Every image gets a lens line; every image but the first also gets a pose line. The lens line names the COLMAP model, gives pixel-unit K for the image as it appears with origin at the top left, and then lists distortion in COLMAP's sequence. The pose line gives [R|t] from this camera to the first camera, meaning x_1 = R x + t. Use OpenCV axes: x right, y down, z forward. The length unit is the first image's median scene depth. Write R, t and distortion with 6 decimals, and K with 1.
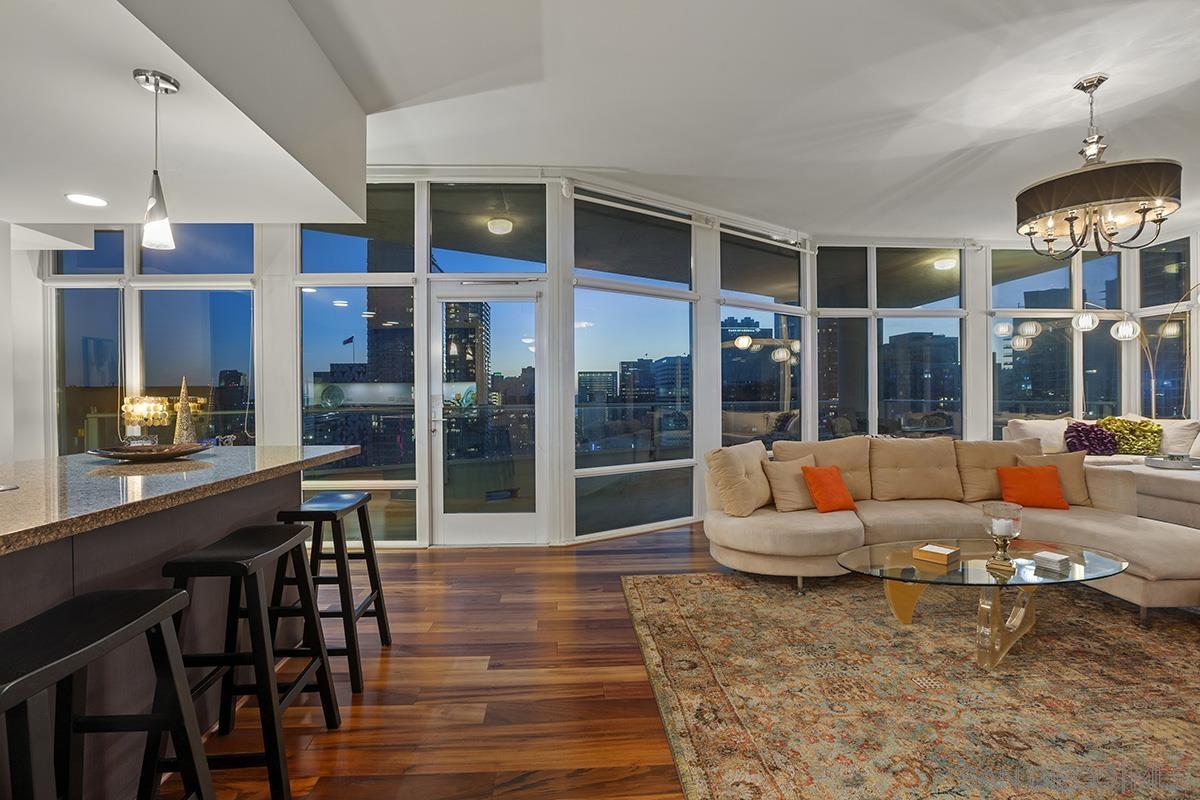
lens RADIAL K [[541.1, 0, 600.0], [0, 541.1, 400.0], [0, 0, 1]] dist [-0.032813, 0.000243]
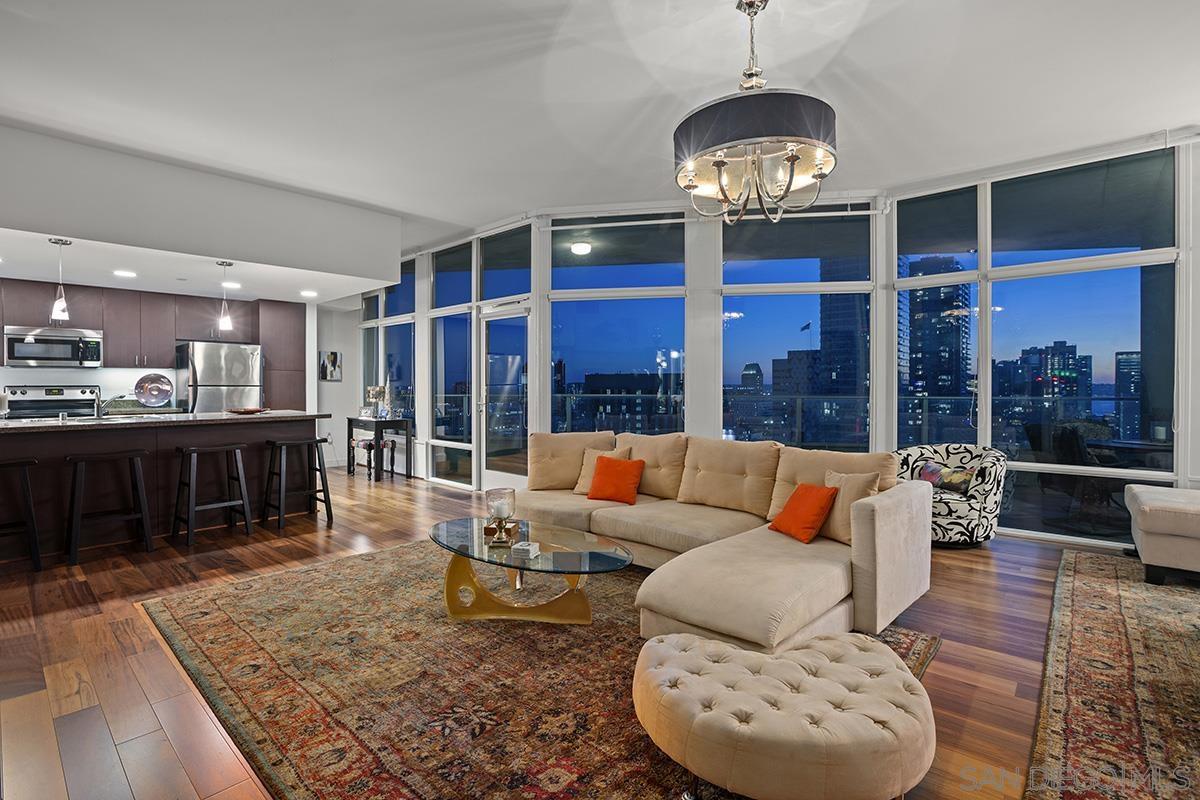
lens RADIAL K [[554.6, 0, 593.3], [0, 554.6, 385.8], [0, 0, 1]] dist [-0.031263, 0.000072]
pose [[0.710311, 0.006614, -0.703857, 0.950847], [-0.009653, 0.999953, -0.000345, -0.012727], [0.703822, 0.007039, 0.710341, 0.164572]]
